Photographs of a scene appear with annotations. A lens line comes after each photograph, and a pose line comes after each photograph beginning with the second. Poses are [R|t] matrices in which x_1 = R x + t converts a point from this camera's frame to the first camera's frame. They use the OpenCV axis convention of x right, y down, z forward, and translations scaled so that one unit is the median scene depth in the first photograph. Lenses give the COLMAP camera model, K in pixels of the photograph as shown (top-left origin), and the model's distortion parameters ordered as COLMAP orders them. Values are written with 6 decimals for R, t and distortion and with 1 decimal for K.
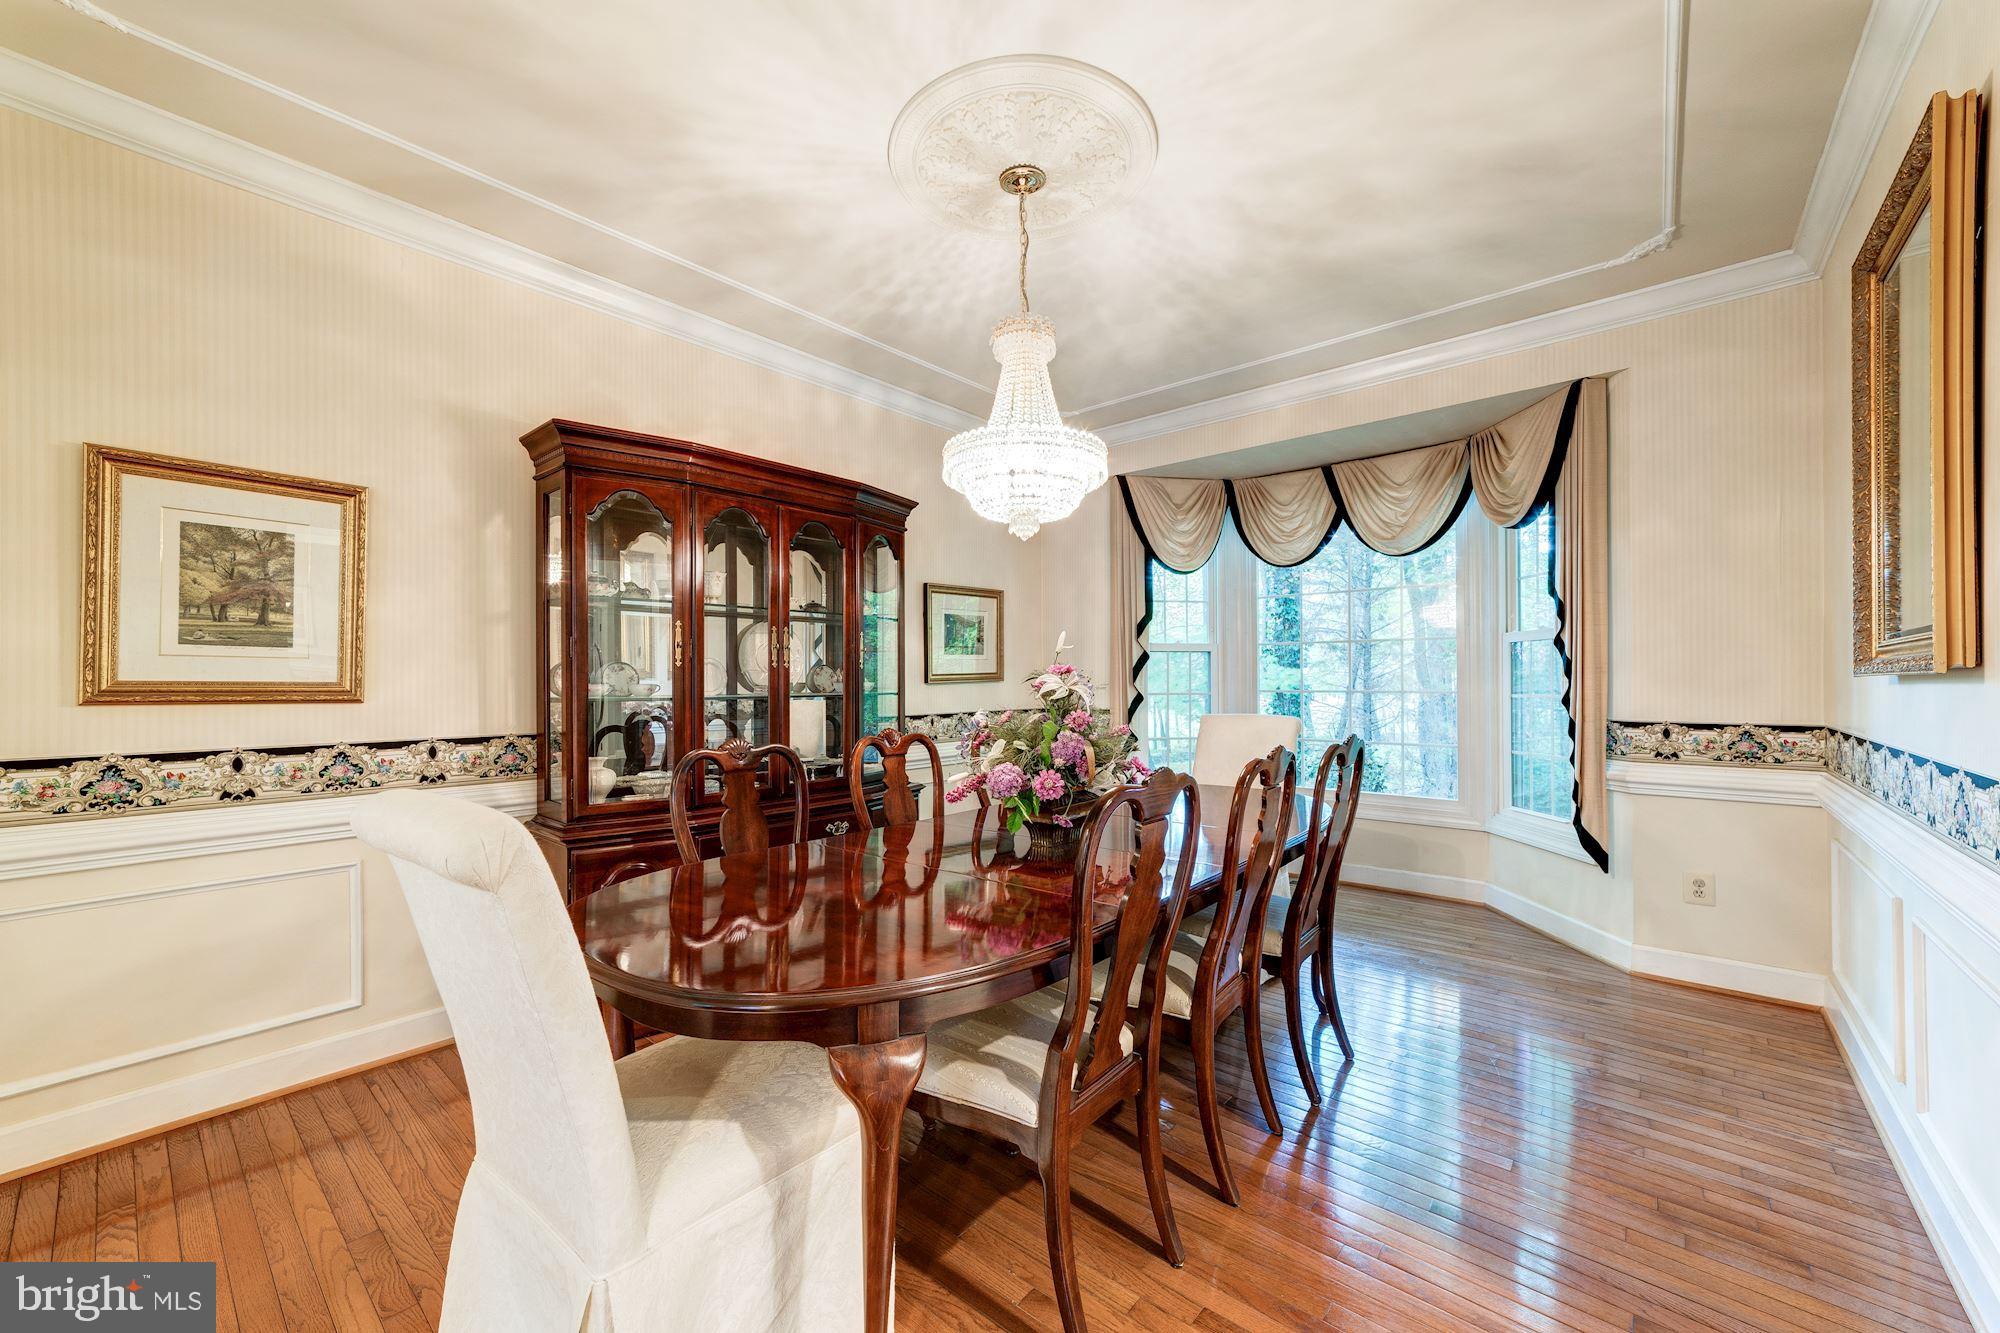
lens RADIAL K [[776.9, 0, 1008.5], [0, 776.9, 675.8], [0, 0, 1]] dist [-0.005281, 0.009758]
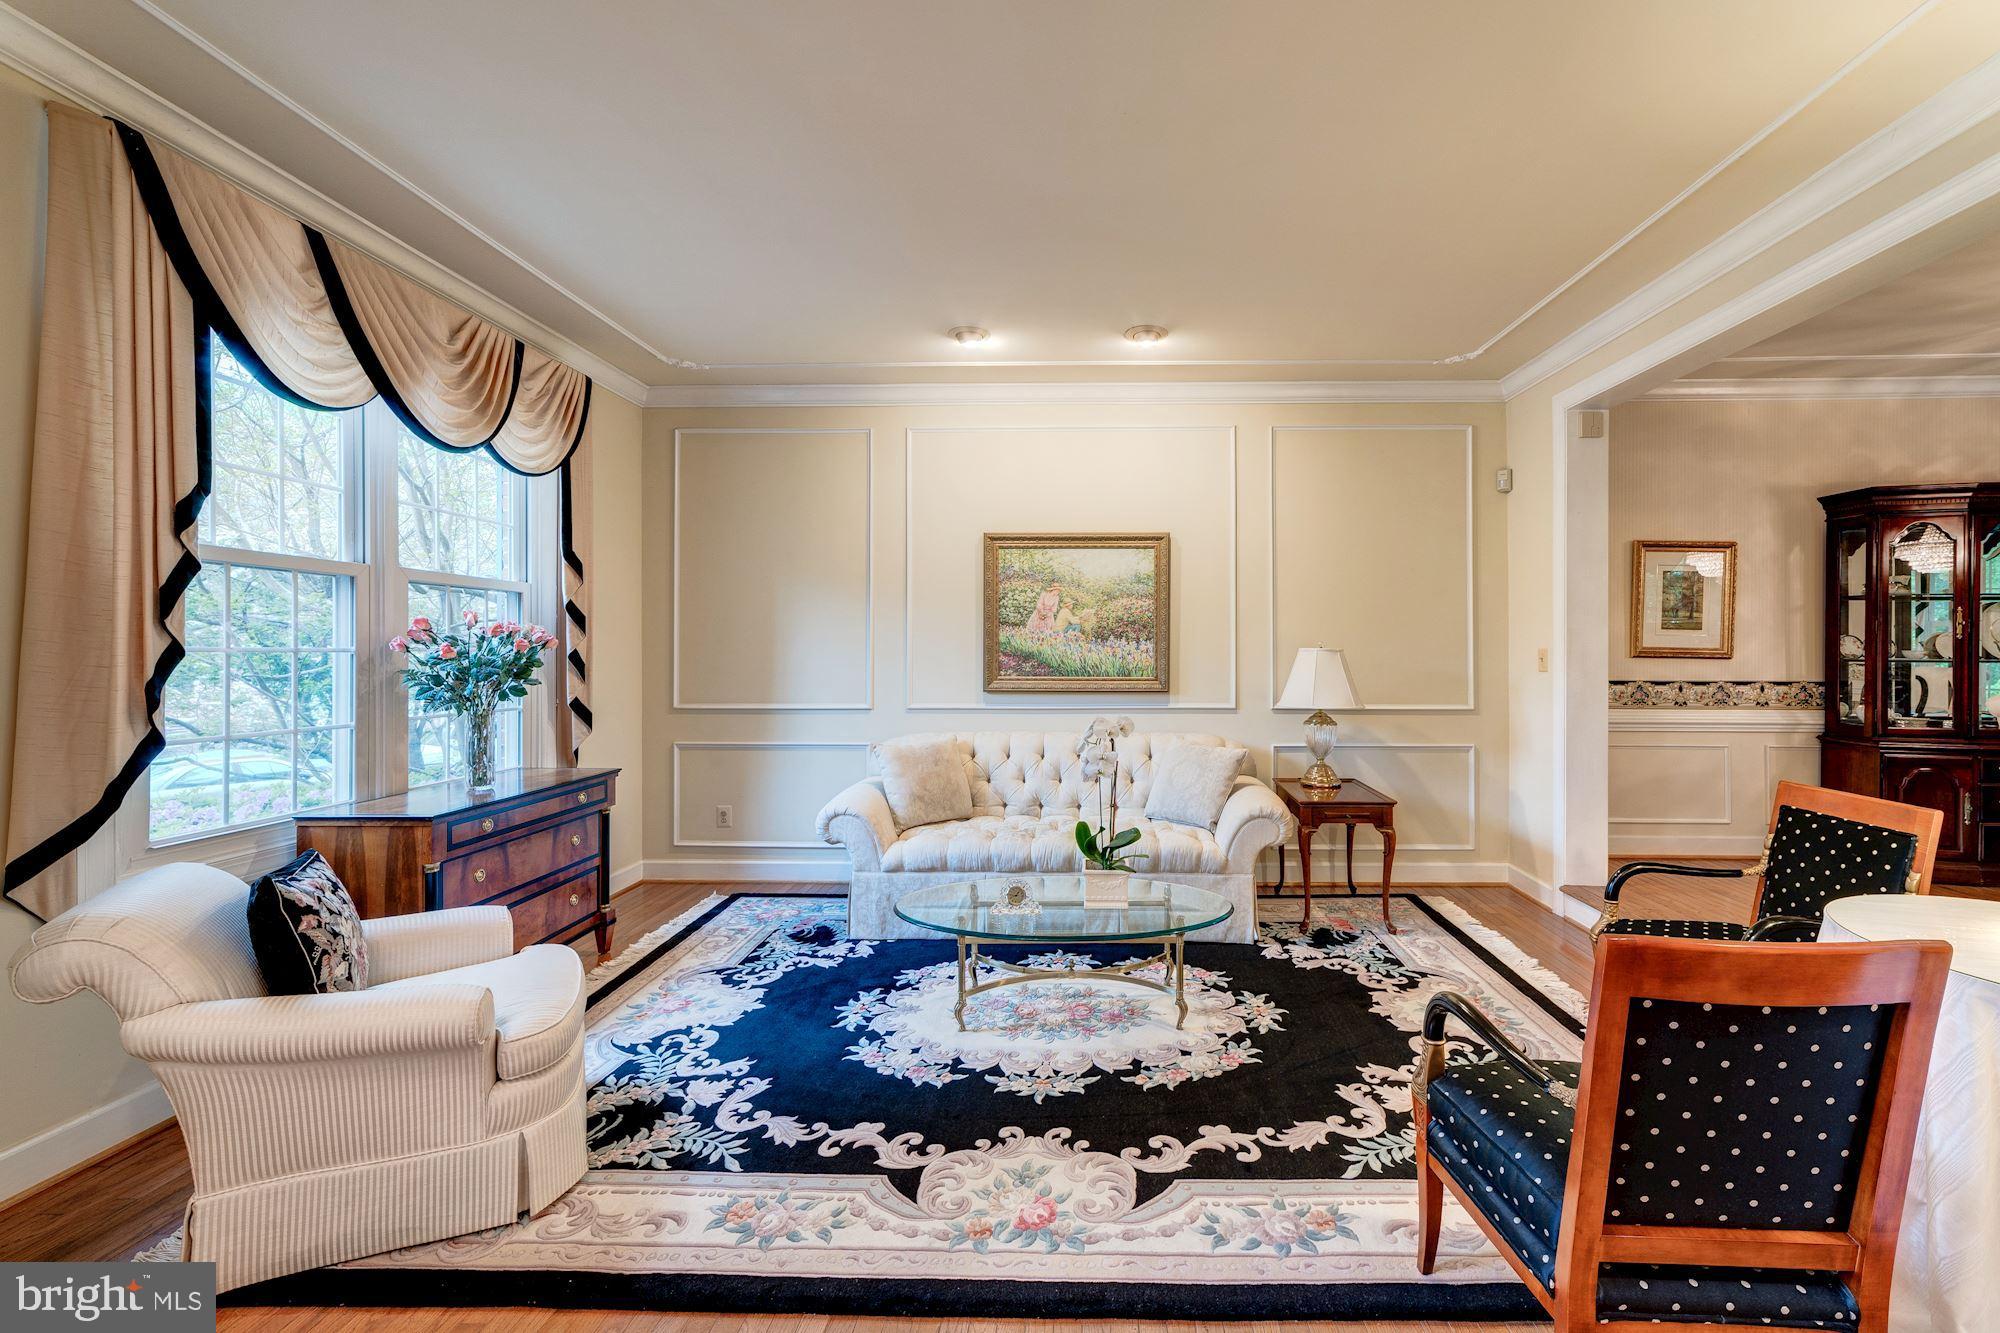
lens RADIAL K [[799.0, 0, 1082.4], [0, 799.0, 635.4], [0, 0, 1]] dist [0.000176, 0.011269]
pose [[0.636817, -0.000432, -0.771015, -0.319604], [-0.000451, 0.999999, -0.000933, -0.017940], [0.771015, 0.000942, 0.636816, -1.295374]]
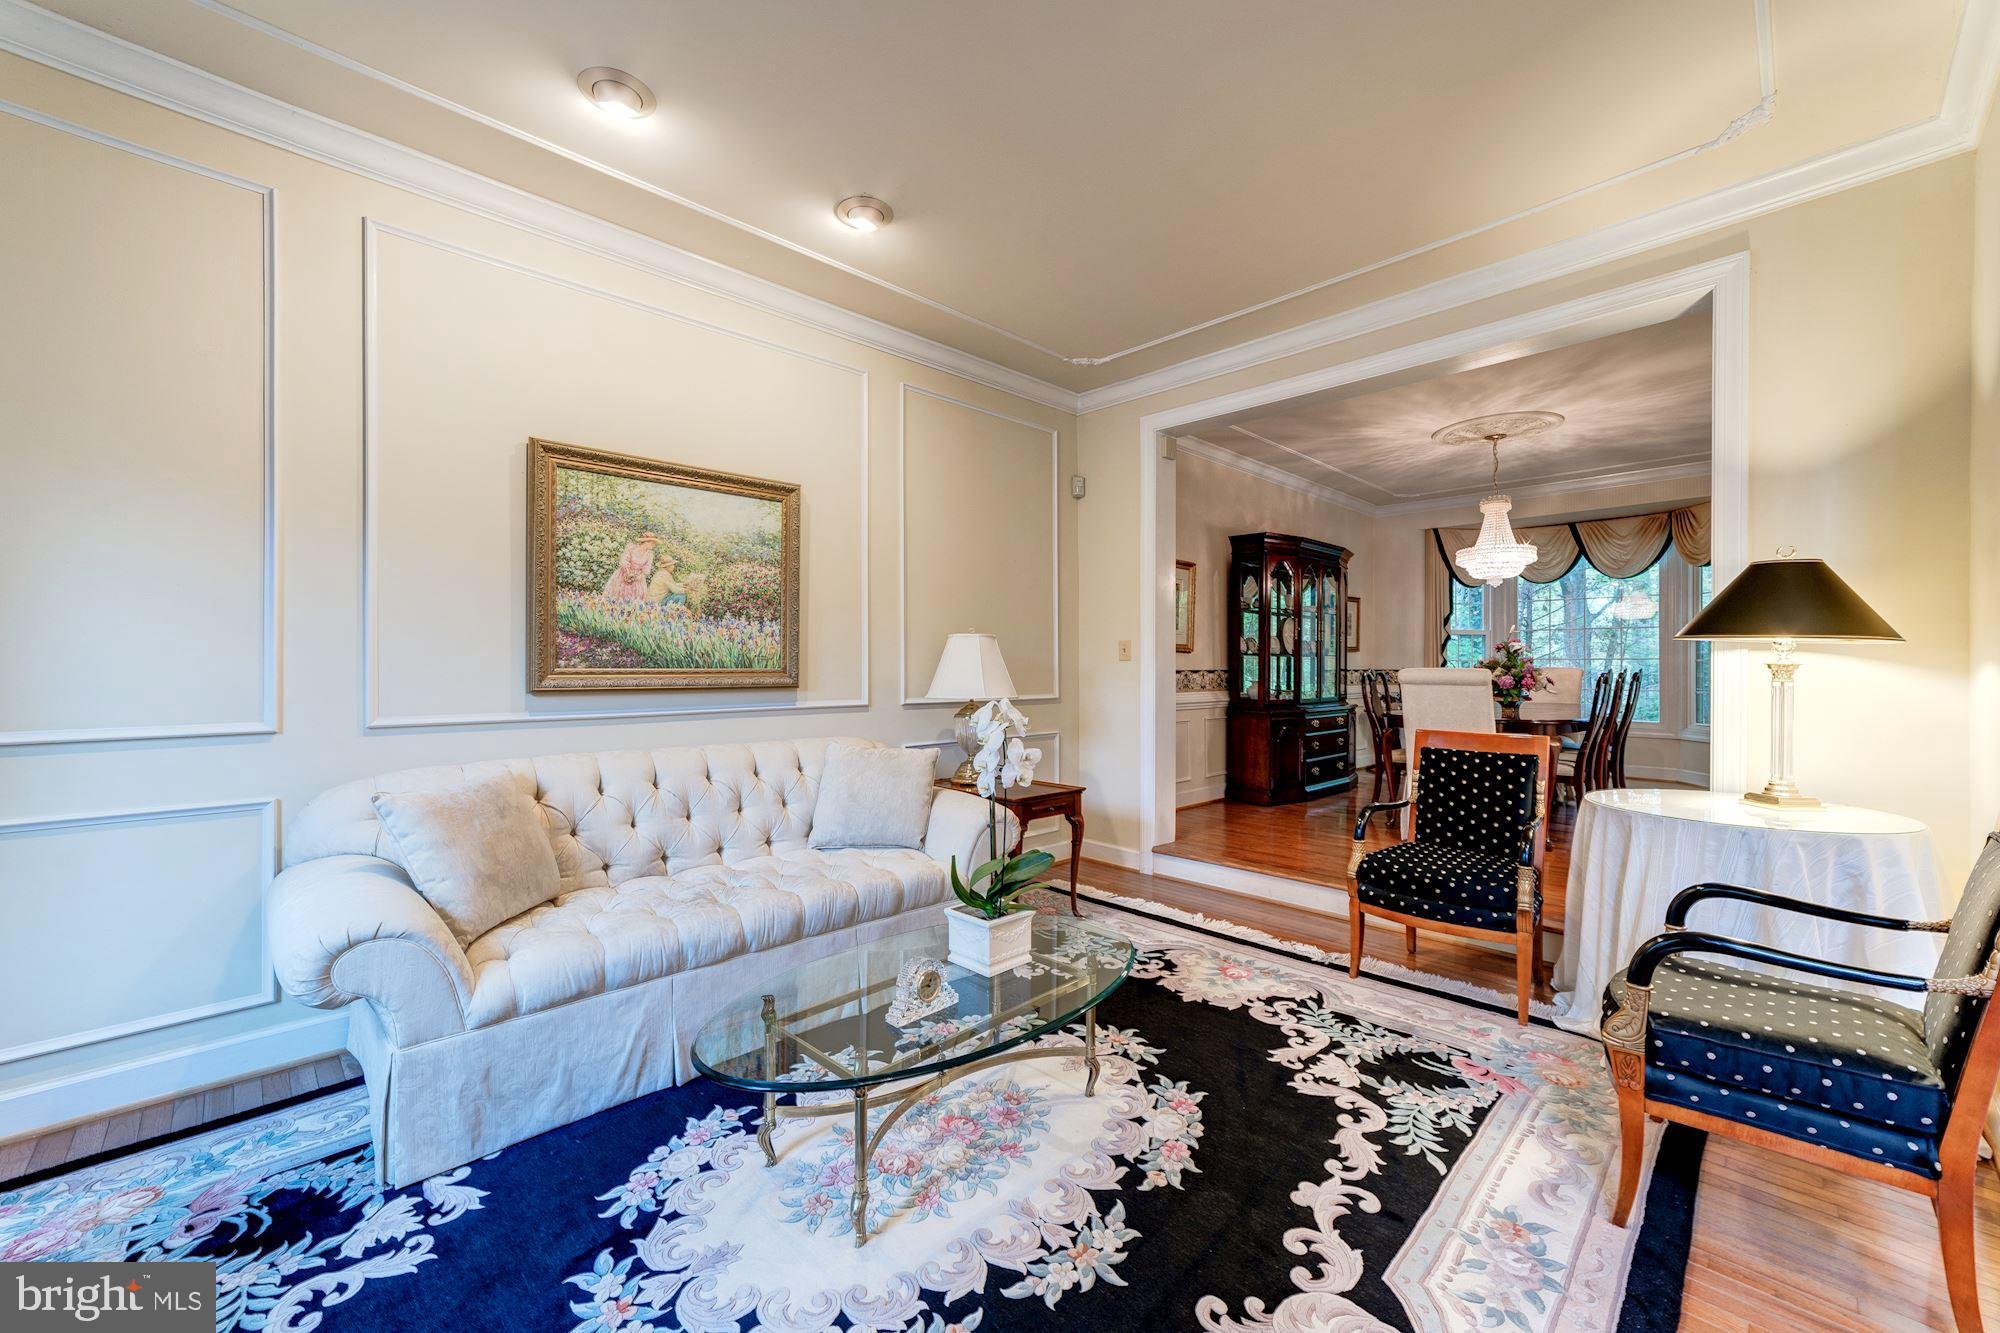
lens RADIAL K [[781.6, 0, 999.3], [0, 781.6, 651.4], [0, 0, 1]] dist [-0.003101, 0.006733]
pose [[0.995078, 0.009109, -0.098671, -1.097867], [-0.010047, 0.999909, -0.009023, 0.053353], [0.098580, 0.009970, 0.995079, -1.341386]]
